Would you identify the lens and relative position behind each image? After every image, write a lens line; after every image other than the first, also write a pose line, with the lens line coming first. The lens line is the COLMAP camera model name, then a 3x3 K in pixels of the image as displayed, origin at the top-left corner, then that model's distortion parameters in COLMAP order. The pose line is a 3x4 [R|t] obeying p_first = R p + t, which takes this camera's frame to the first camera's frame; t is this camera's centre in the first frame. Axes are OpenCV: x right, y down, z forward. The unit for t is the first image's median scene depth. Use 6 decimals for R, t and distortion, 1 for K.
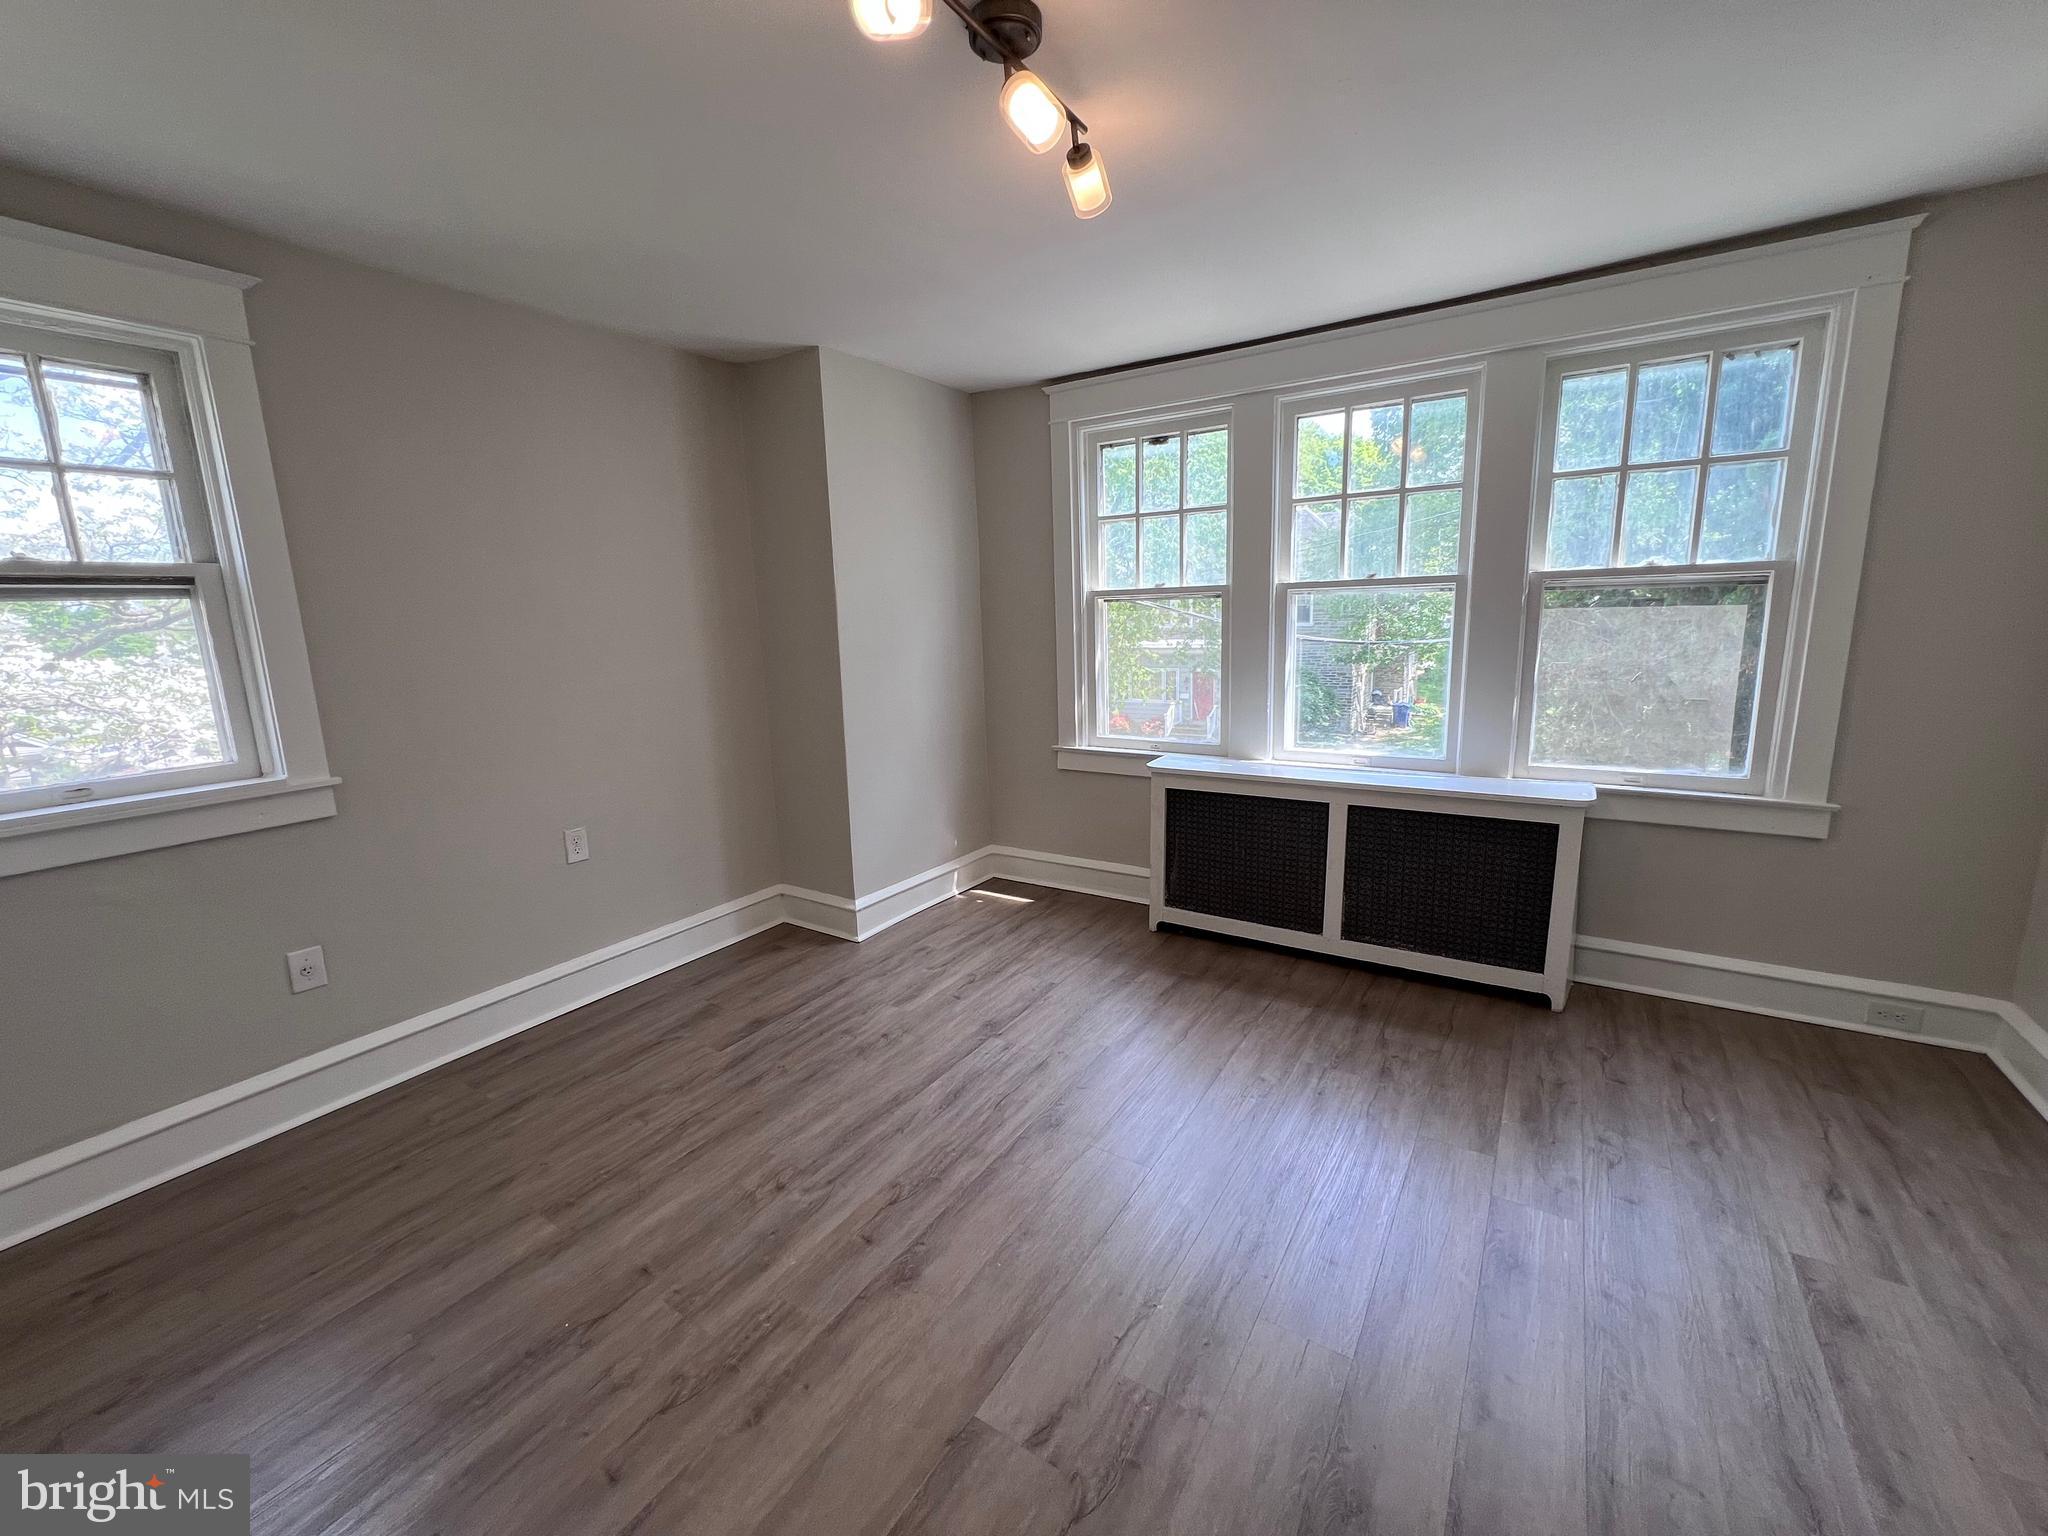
lens RADIAL K [[821.9, 0, 1021.7], [0, 821.9, 760.7], [0, 0, 1]] dist [-0.001928, 0.000798]
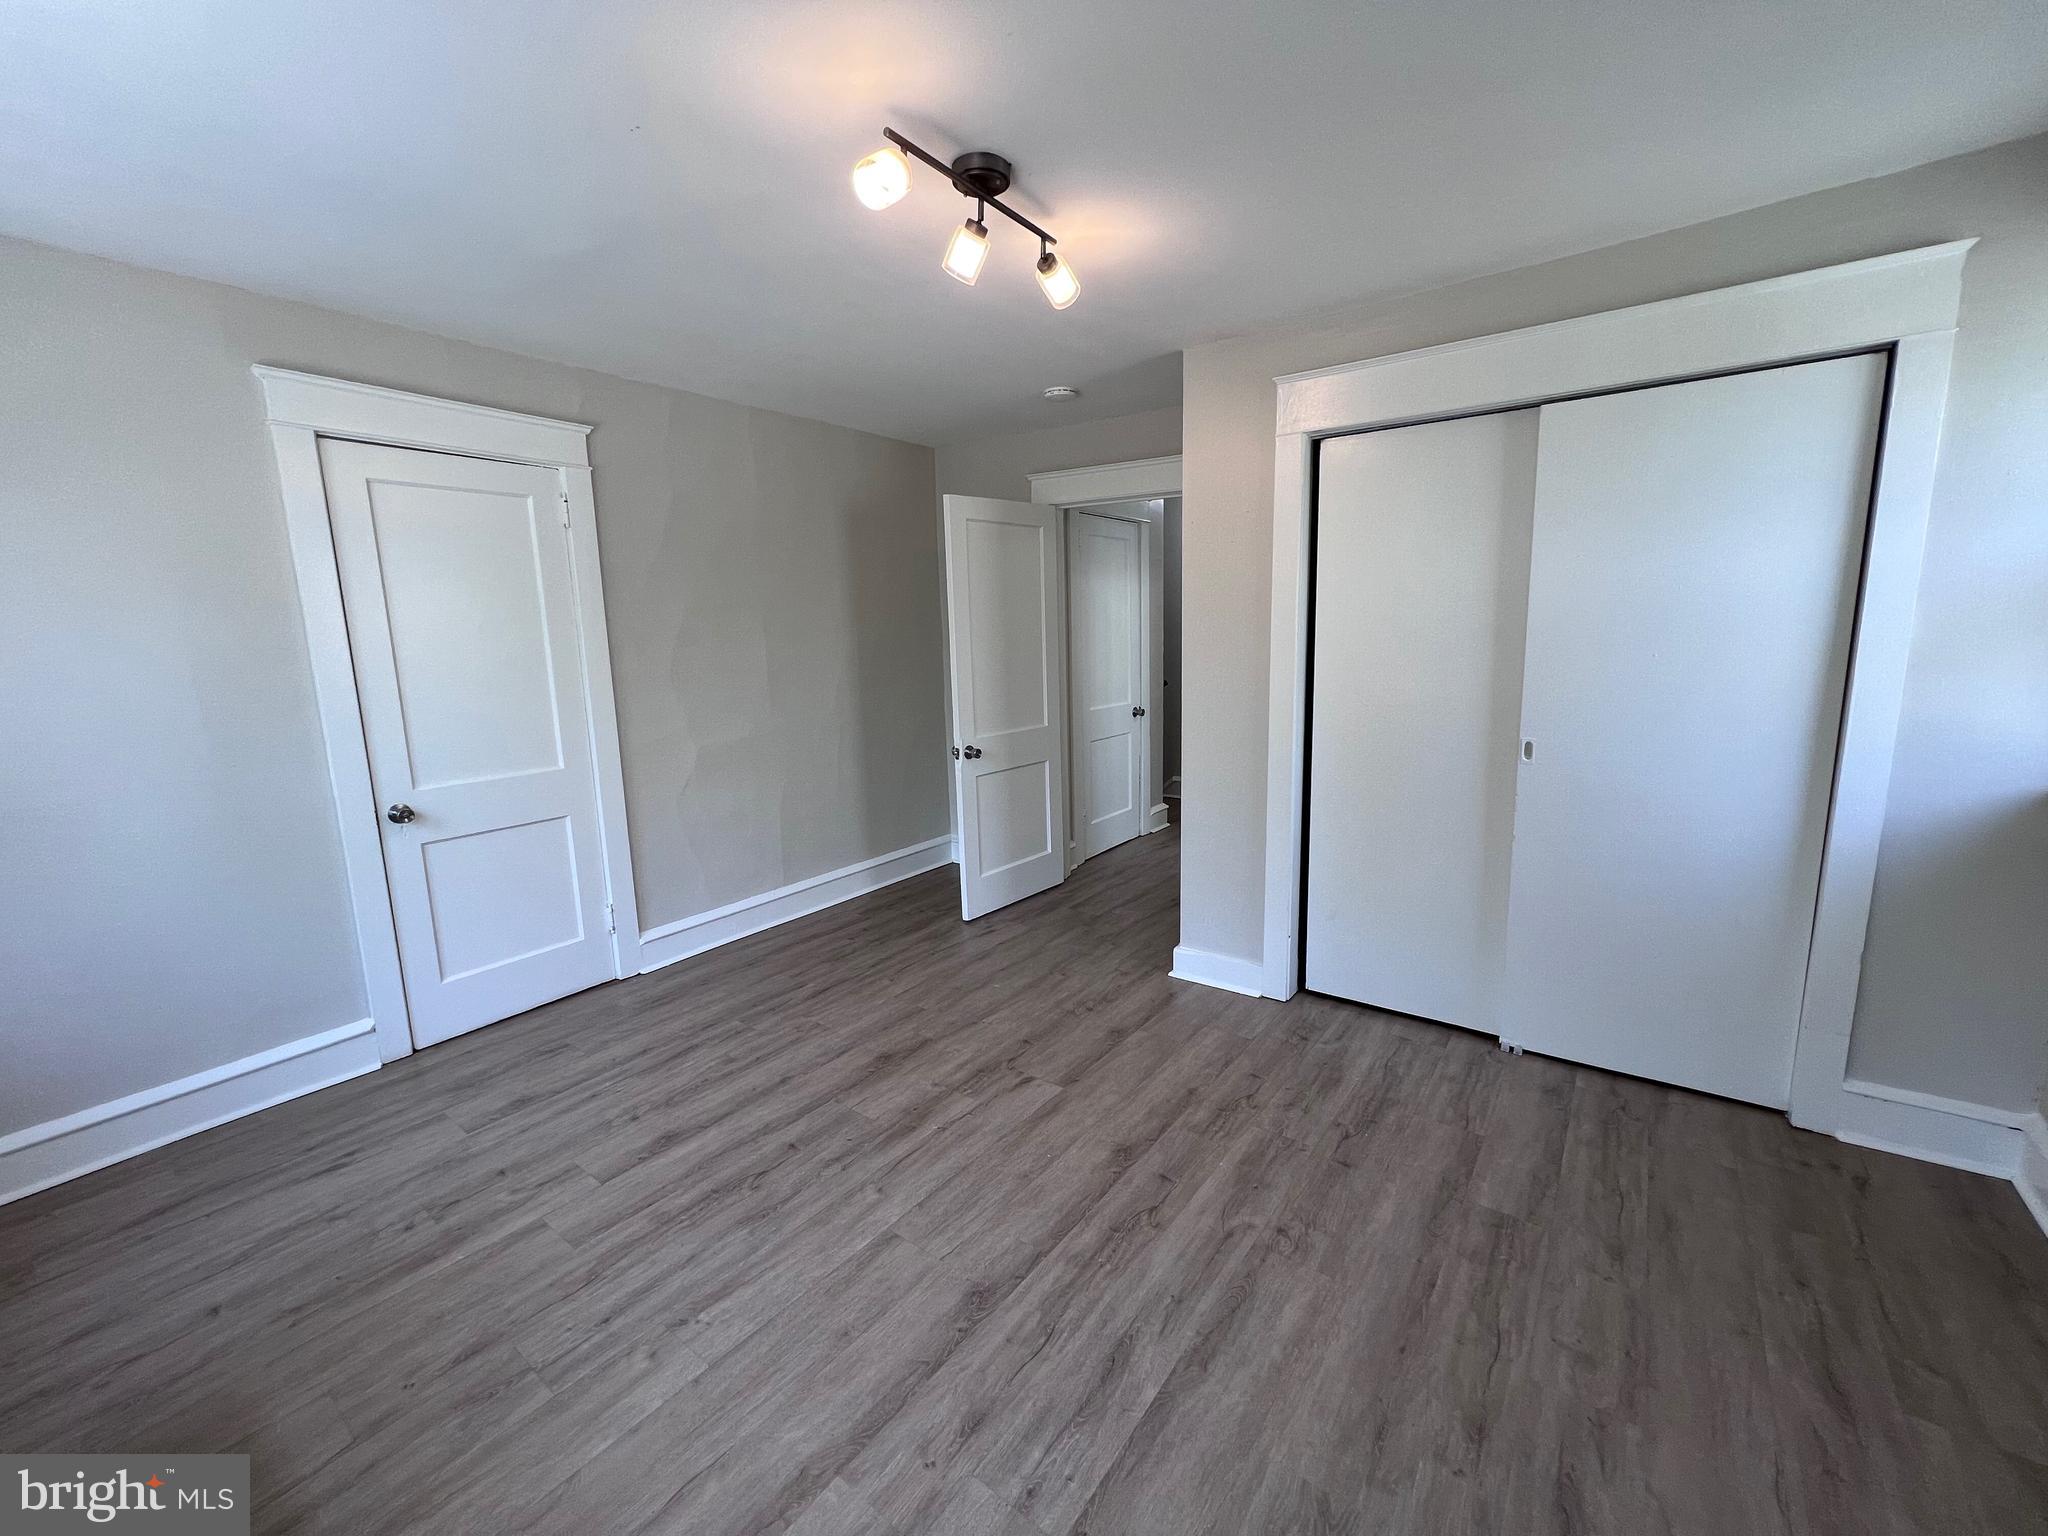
lens RADIAL K [[821.4, 0, 1024.0], [0, 821.4, 768.0], [0, 0, 1]] dist [-0.003676, 0.000029]
pose [[-0.996532, 0.044804, 0.070124, -0.089519], [0.066398, 0.936065, 0.345506, -0.315945], [-0.050160, 0.348964, -0.935793, 1.690156]]
